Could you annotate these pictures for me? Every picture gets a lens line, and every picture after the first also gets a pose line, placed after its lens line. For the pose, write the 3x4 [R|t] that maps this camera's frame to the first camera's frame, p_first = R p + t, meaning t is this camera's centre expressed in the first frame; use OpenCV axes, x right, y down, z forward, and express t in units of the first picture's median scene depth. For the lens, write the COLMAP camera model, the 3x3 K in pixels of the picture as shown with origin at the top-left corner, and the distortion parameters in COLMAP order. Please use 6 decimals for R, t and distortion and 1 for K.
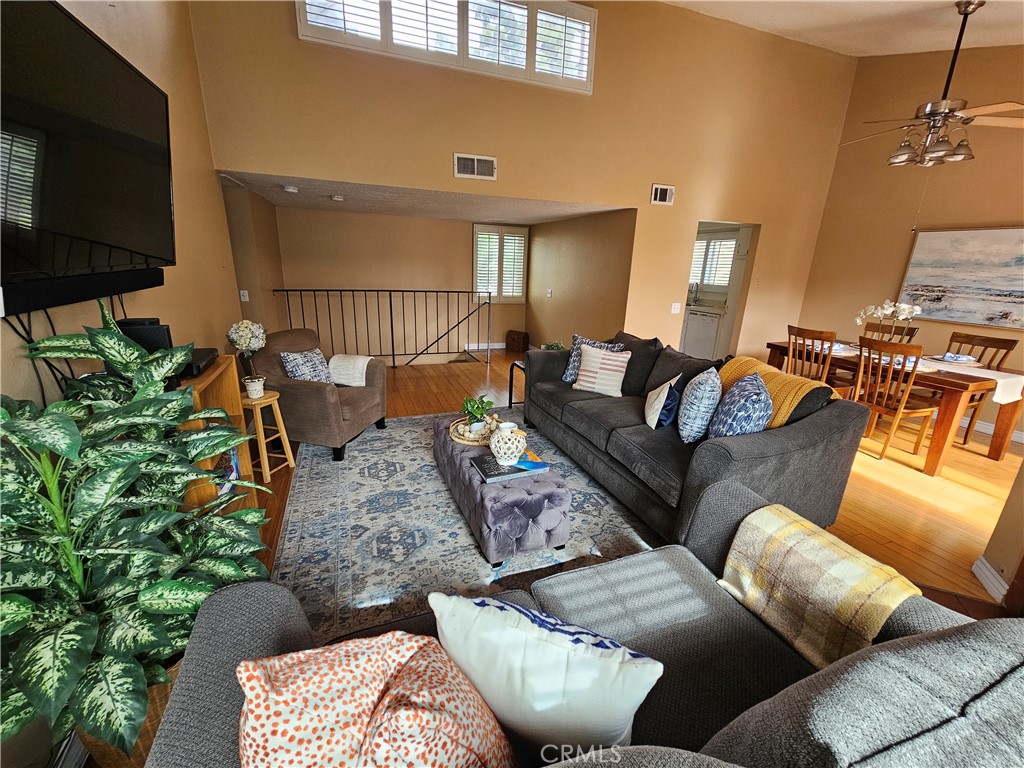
lens RADIAL K [[418.9, 0, 510.7], [0, 418.9, 394.2], [0, 0, 1]] dist [-0.000104, -0.000296]
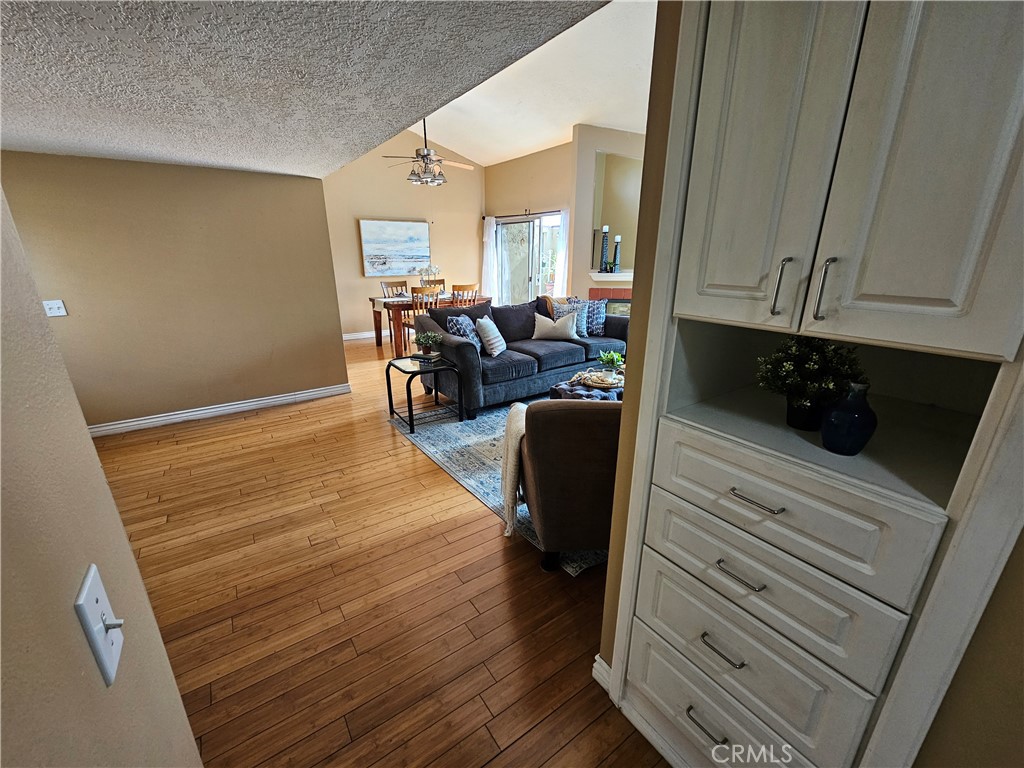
lens RADIAL K [[418.9, 0, 513.1], [0, 418.9, 393.1], [0, 0, 1]] dist [-0.000104, -0.000296]
pose [[-0.253755, -0.339187, 0.905848, -0.932628], [0.283916, 0.869132, 0.404972, -0.375965], [-0.924662, 0.359948, -0.124246, 1.133121]]
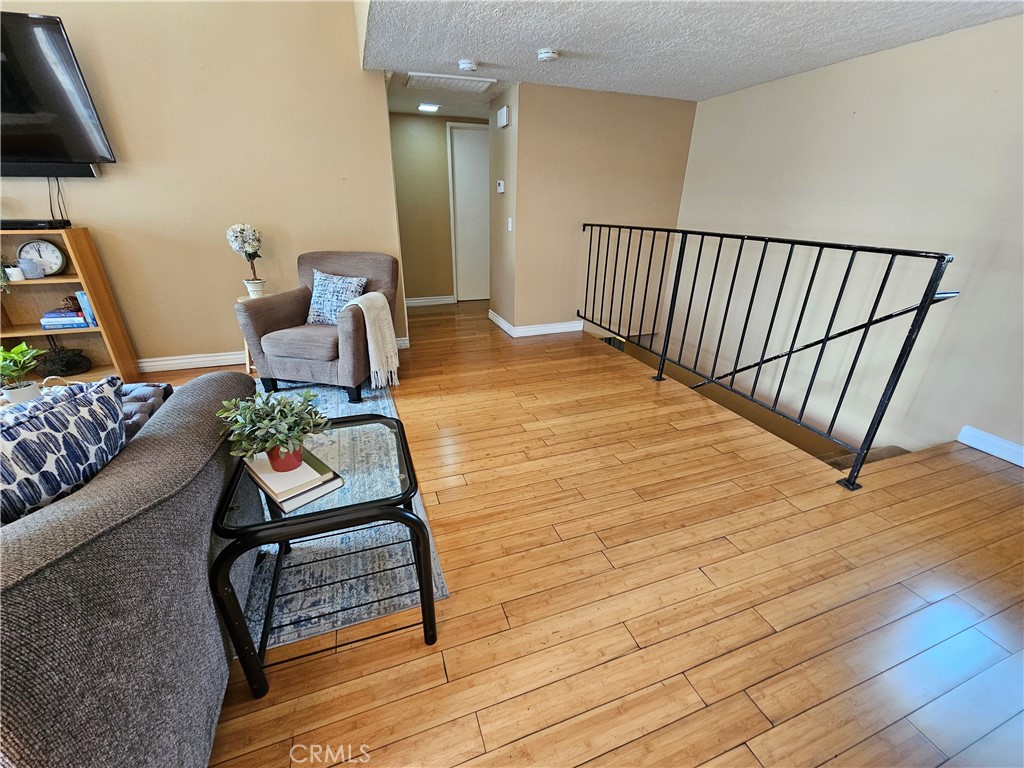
lens RADIAL K [[418.9, 0, 510.5], [0, 418.9, 393.0], [0, 0, 1]] dist [-0.000104, -0.000296]
pose [[-0.014650, 0.377461, -0.925910, 0.393046], [-0.315361, 0.877002, 0.362512, -0.307314], [0.948859, 0.297307, 0.106188, 1.278298]]
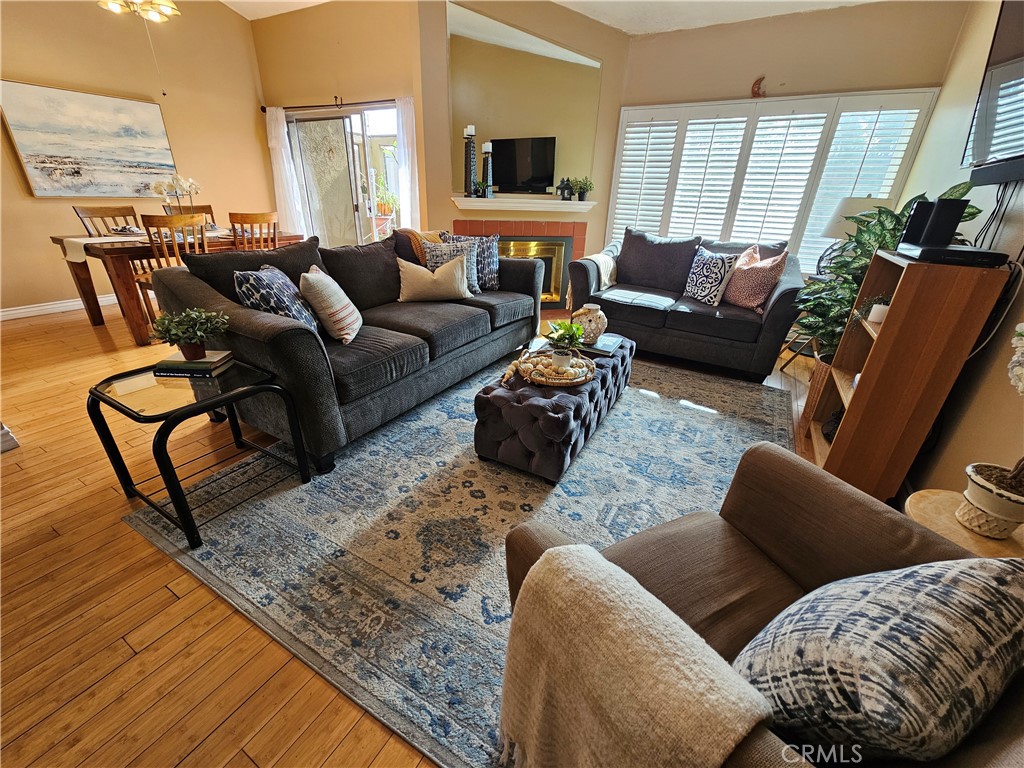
lens RADIAL K [[418.9, 0, 511.1], [0, 418.9, 391.7], [0, 0, 1]] dist [-0.000104, -0.000296]
pose [[-0.628650, -0.380918, 0.678013, -0.449739], [0.183137, 0.774801, 0.605099, -0.289886], [-0.755818, 0.504564, -0.417318, 1.115033]]
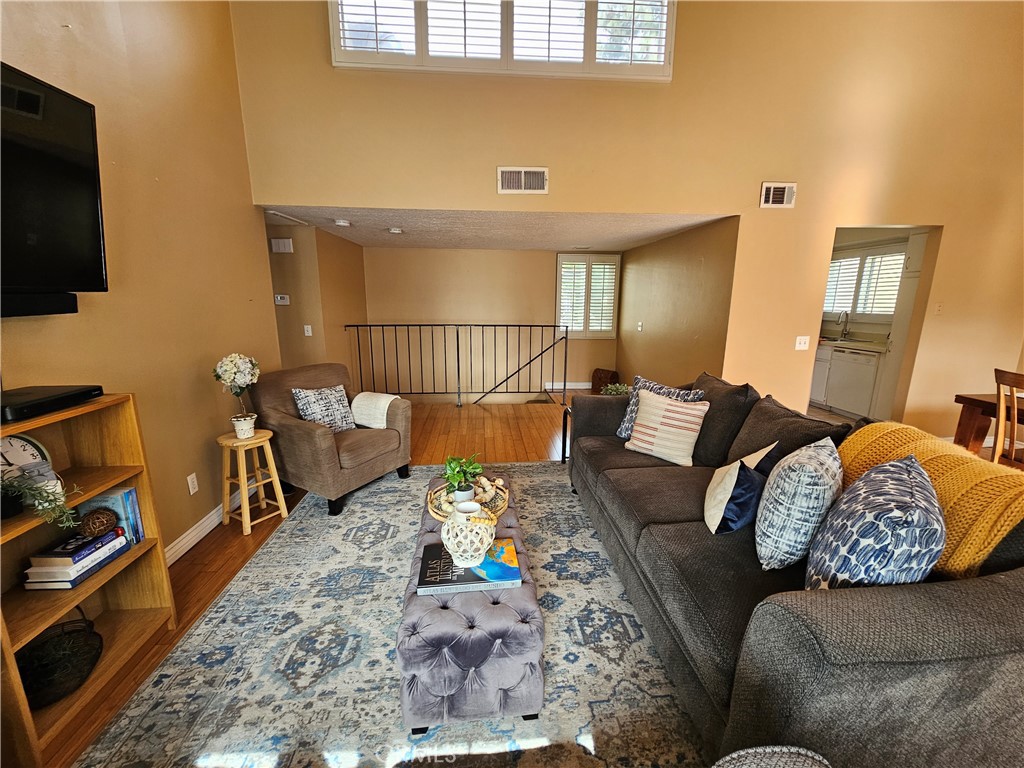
lens RADIAL K [[418.9, 0, 513.8], [0, 418.9, 393.2], [0, 0, 1]] dist [-0.000104, -0.000296]
pose [[0.959780, 0.033611, -0.278734, 0.162675], [-0.058182, 0.995067, -0.080351, -0.039456], [0.274658, 0.093337, 0.957001, 0.225649]]
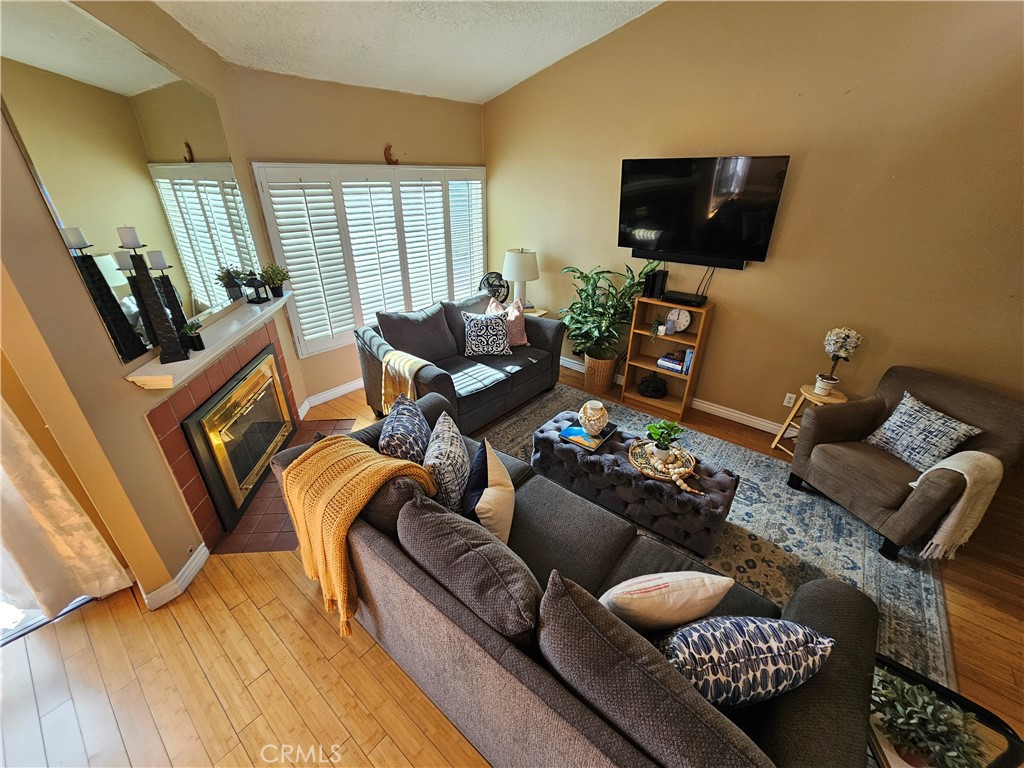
lens RADIAL K [[418.9, 0, 511.3], [0, 418.9, 391.9], [0, 0, 1]] dist [-0.000104, -0.000296]
pose [[-0.865218, 0.192674, -0.462897, 0.499437], [-0.191763, 0.725867, 0.660563, -0.463598], [0.463276, 0.660298, -0.591086, 1.028450]]
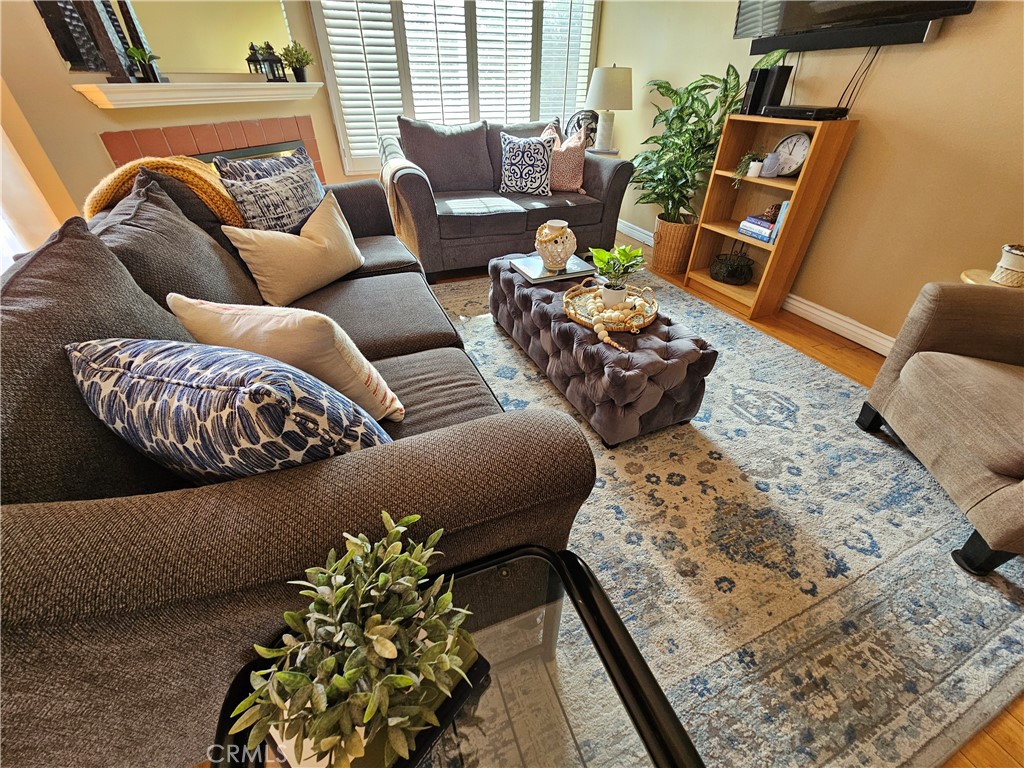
lens RADIAL K [[418.9, 0, 512.6], [0, 418.9, 391.7], [0, 0, 1]] dist [-0.000104, -0.000296]
pose [[-0.998636, -0.010430, -0.051165, 0.085202], [-0.047576, 0.585579, 0.809218, -0.278254], [0.021521, 0.810548, -0.585277, 1.171065]]
